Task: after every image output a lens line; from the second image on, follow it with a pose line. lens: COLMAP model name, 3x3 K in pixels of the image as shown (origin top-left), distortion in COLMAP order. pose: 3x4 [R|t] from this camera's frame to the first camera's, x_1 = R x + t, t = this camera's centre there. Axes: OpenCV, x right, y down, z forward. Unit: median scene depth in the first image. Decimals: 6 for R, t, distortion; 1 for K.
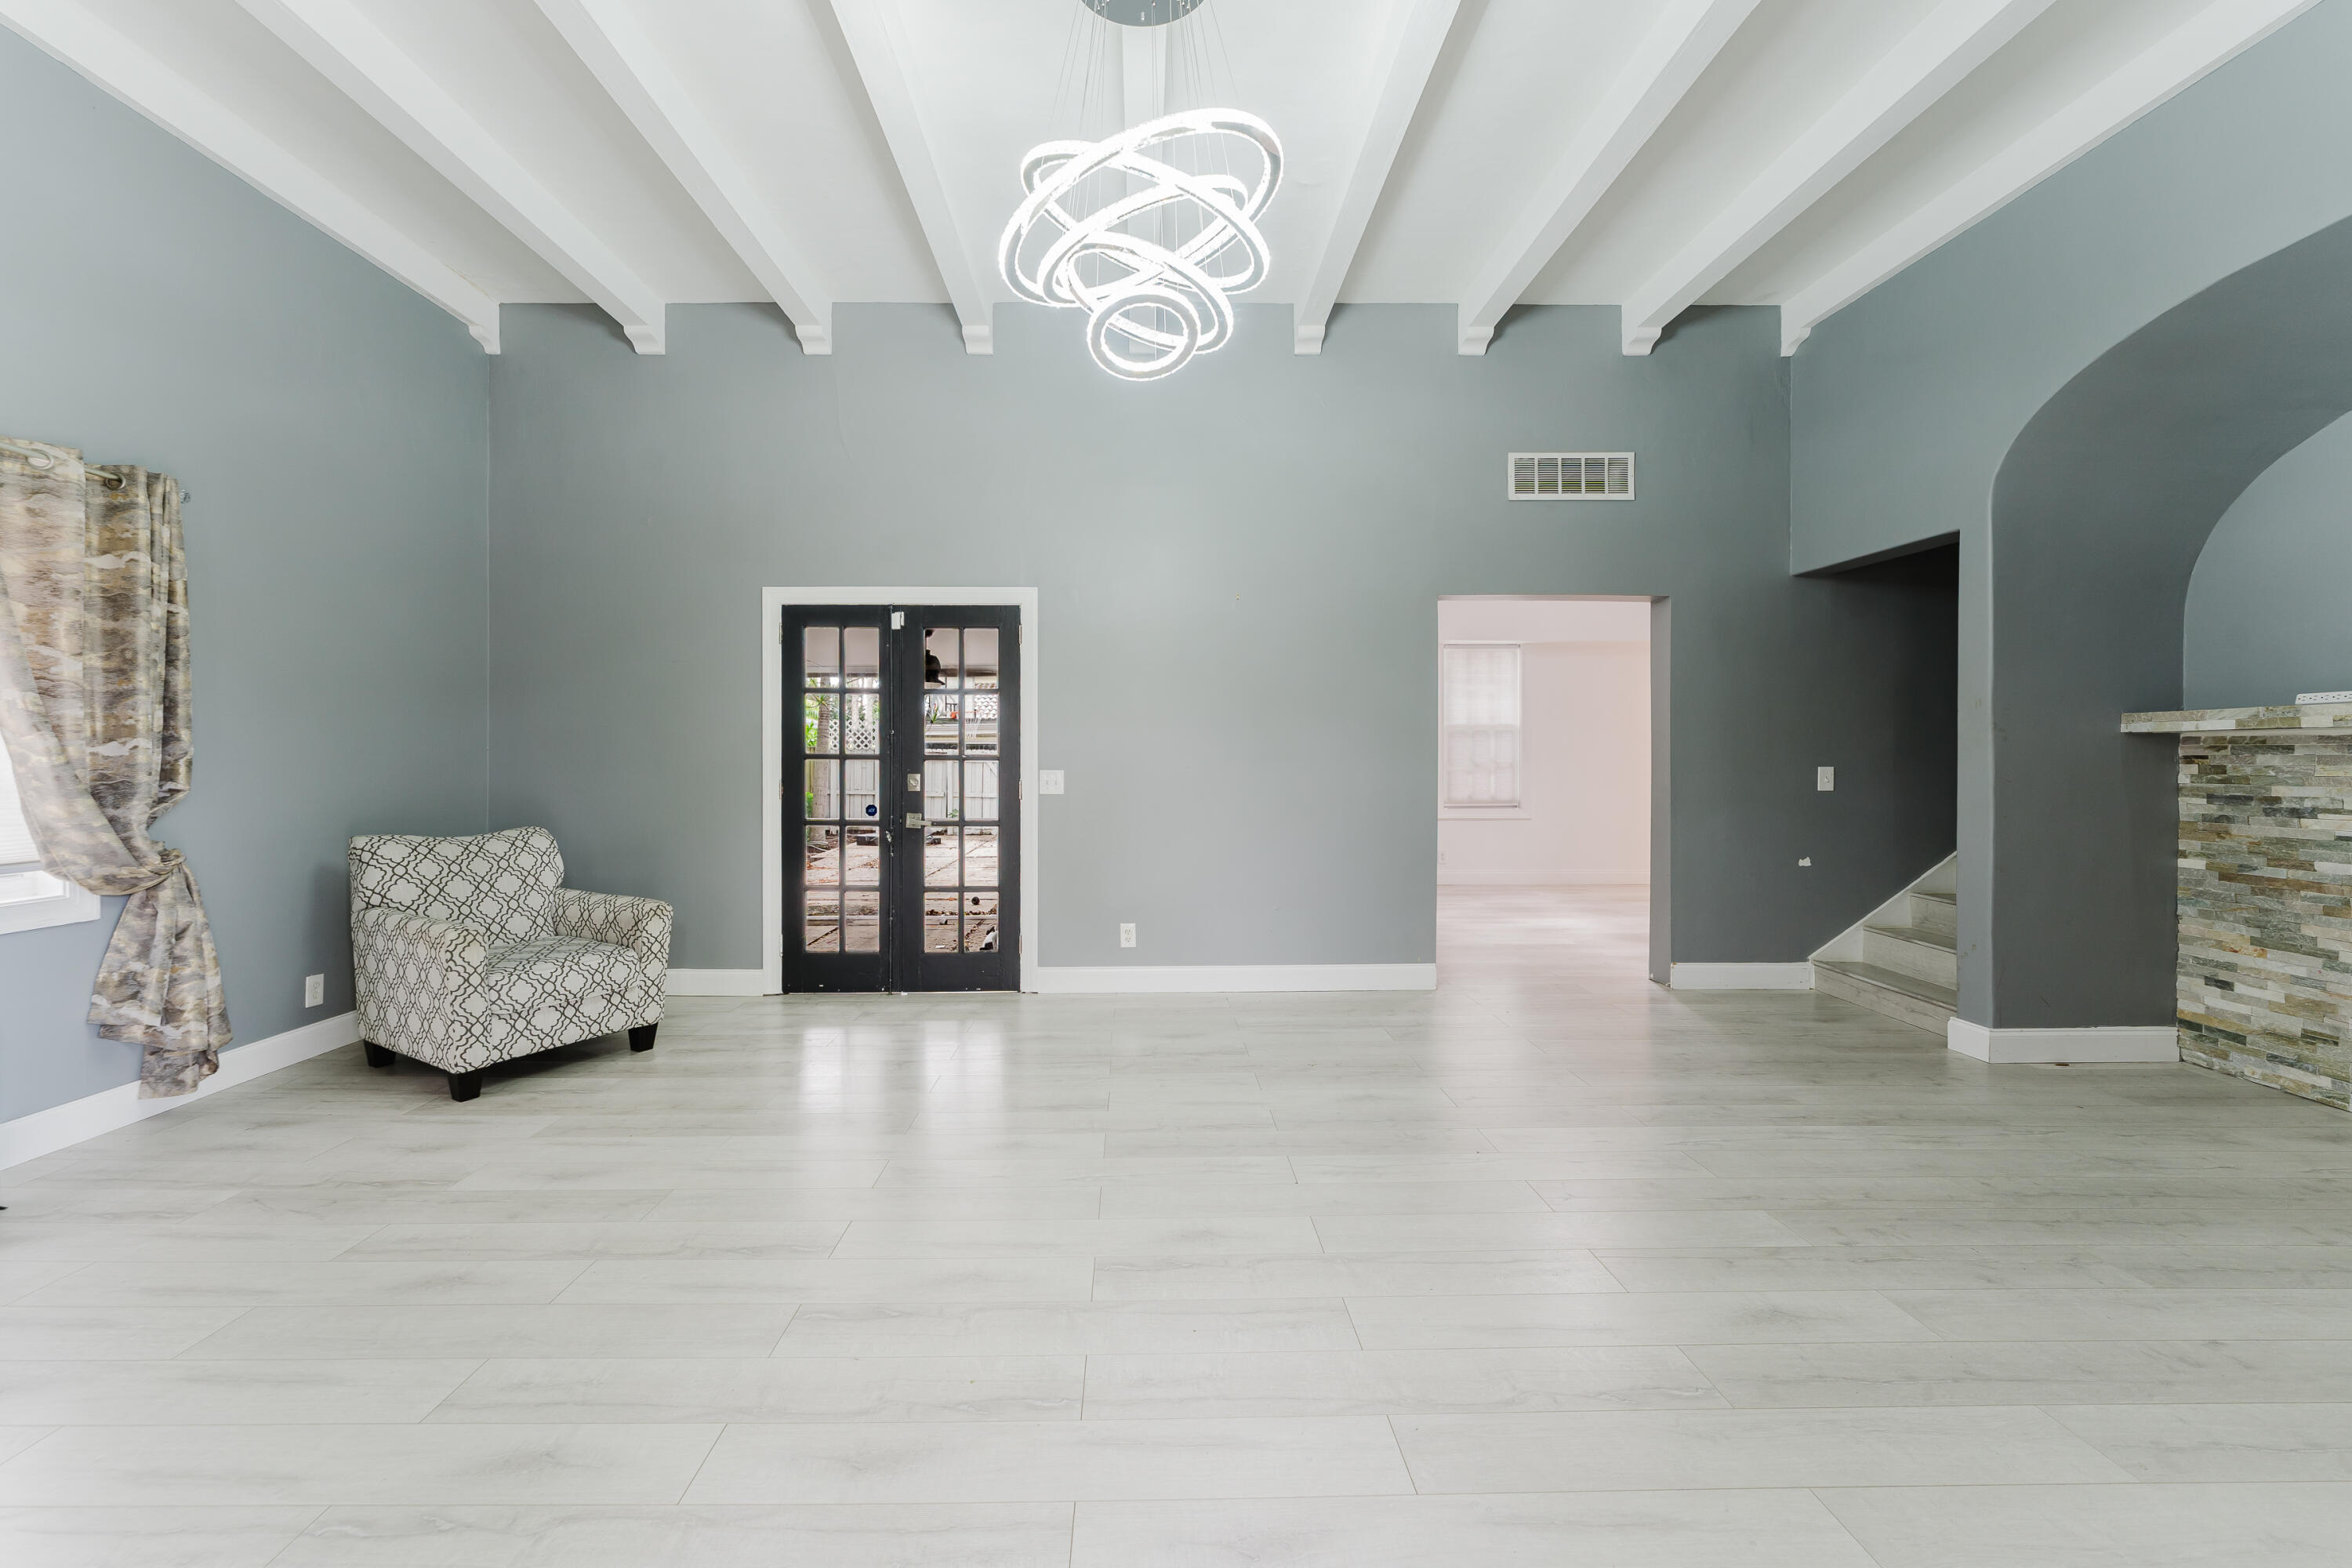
lens RADIAL K [[961.9, 0, 1158.2], [0, 961.9, 744.1], [0, 0, 1]] dist [-0.000819, -0.000118]
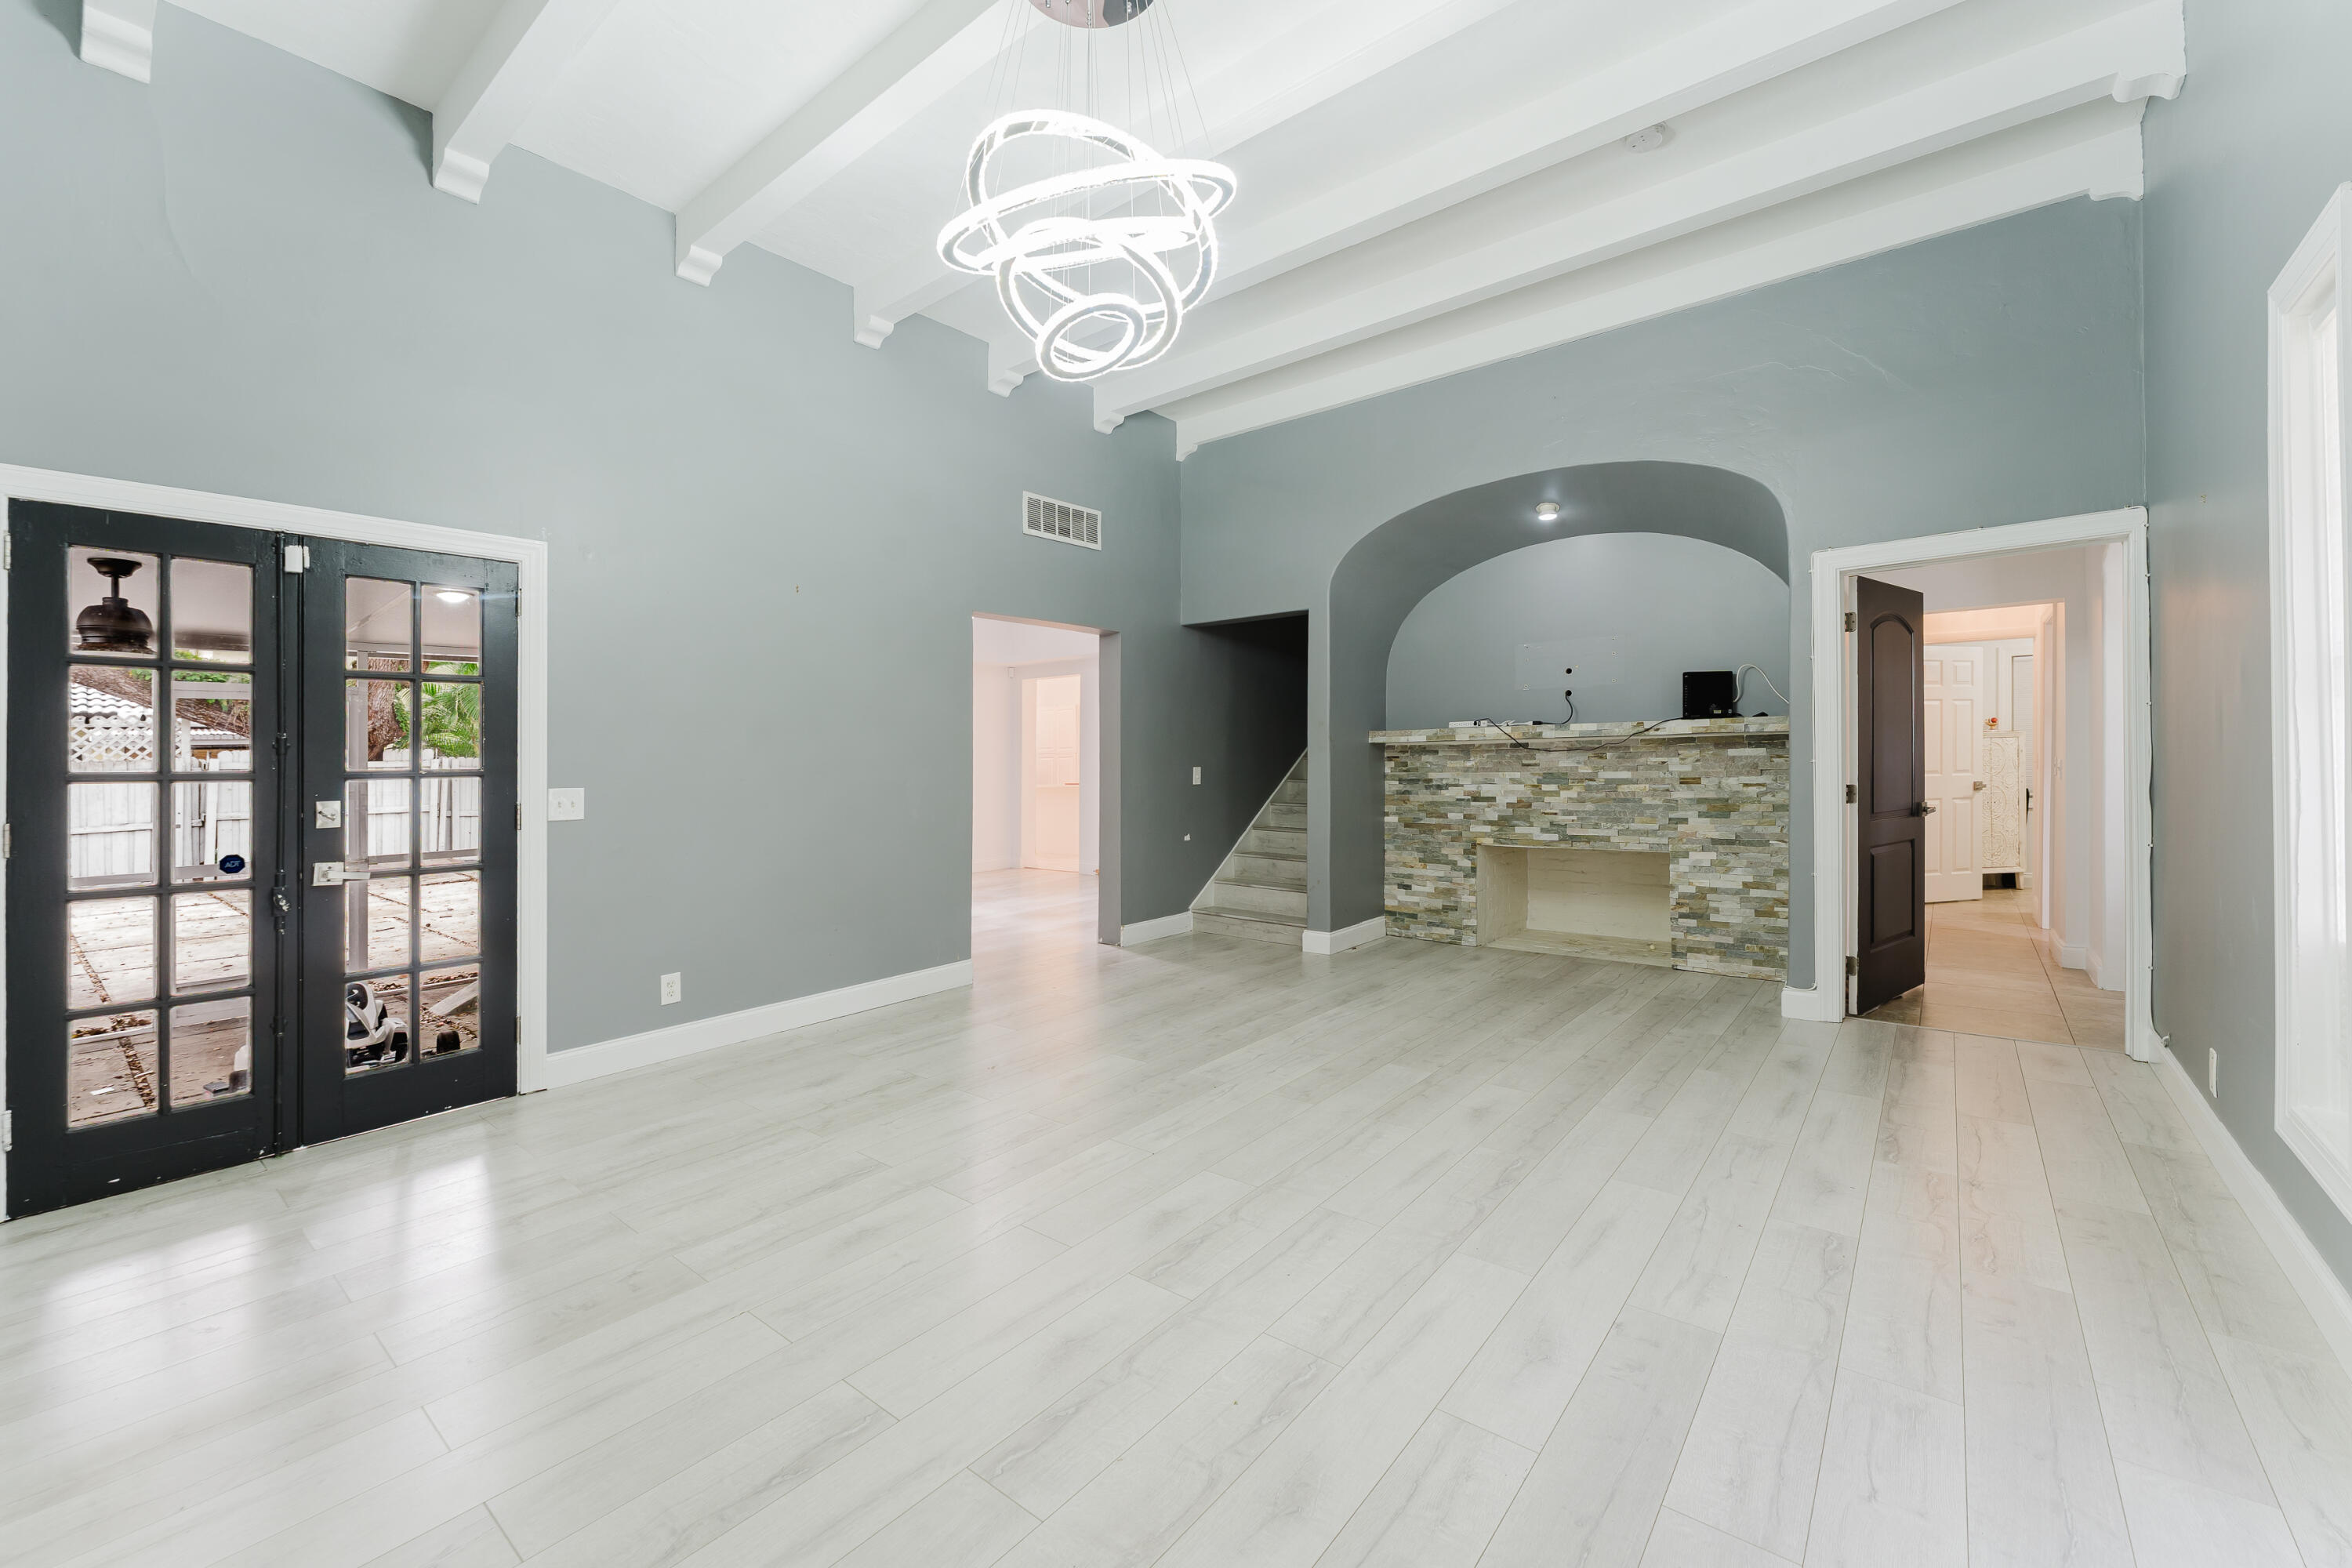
lens RADIAL K [[947.2, 0, 1169.4], [0, 947.2, 747.2], [0, 0, 1]] dist [0.000408, 0.000008]
pose [[0.646519, -0.000452, 0.762898, -0.470211], [0.003950, 0.999988, -0.002755, -0.001348], [-0.762888, 0.004795, 0.646513, 0.204552]]
